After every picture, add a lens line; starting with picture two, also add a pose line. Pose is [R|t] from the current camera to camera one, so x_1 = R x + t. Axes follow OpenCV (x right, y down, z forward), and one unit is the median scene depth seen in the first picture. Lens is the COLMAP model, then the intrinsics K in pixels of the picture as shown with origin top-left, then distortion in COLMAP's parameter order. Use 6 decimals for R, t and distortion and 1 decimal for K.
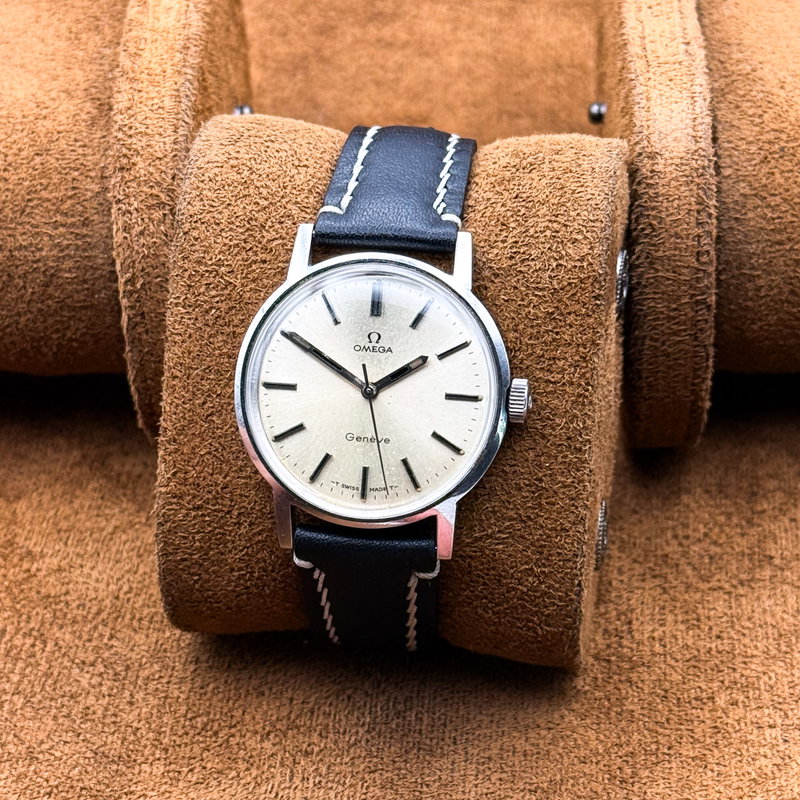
lens RADIAL K [[2324.5, 0, 403.0], [0, 2324.5, 395.0], [0, 0, 1]] dist [0.056538, 0.000000]
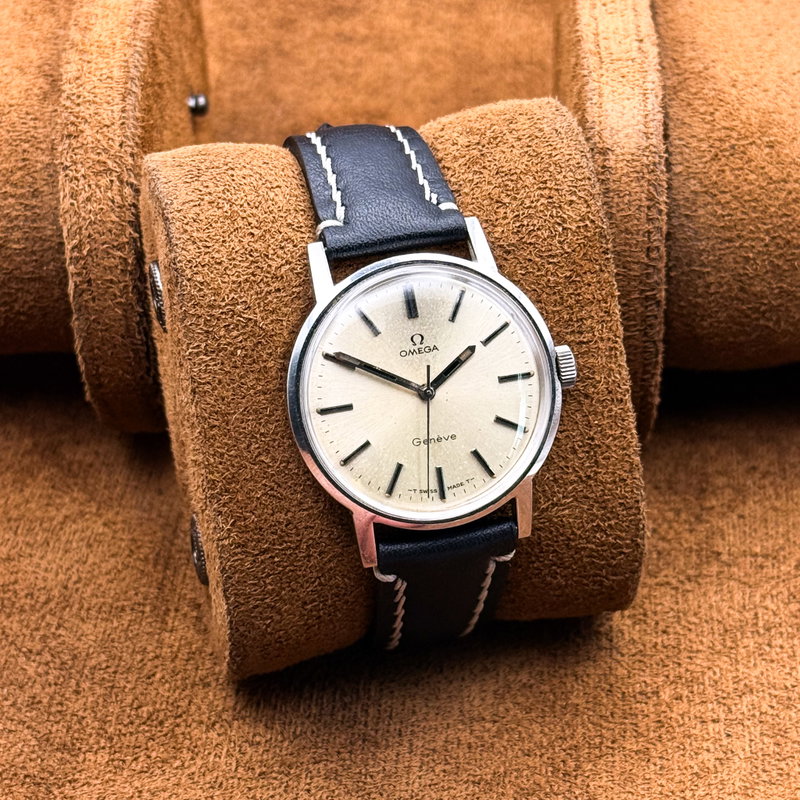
lens RADIAL K [[2324.5, 0, 401.3], [0, 2324.5, 380.1], [0, 0, 1]] dist [0.056538, 0.000000]
pose [[0.923741, -0.233308, 0.303760, -0.317423], [0.226686, 0.972274, 0.057412, -0.064901], [-0.308733, 0.015825, 0.951017, 0.053252]]
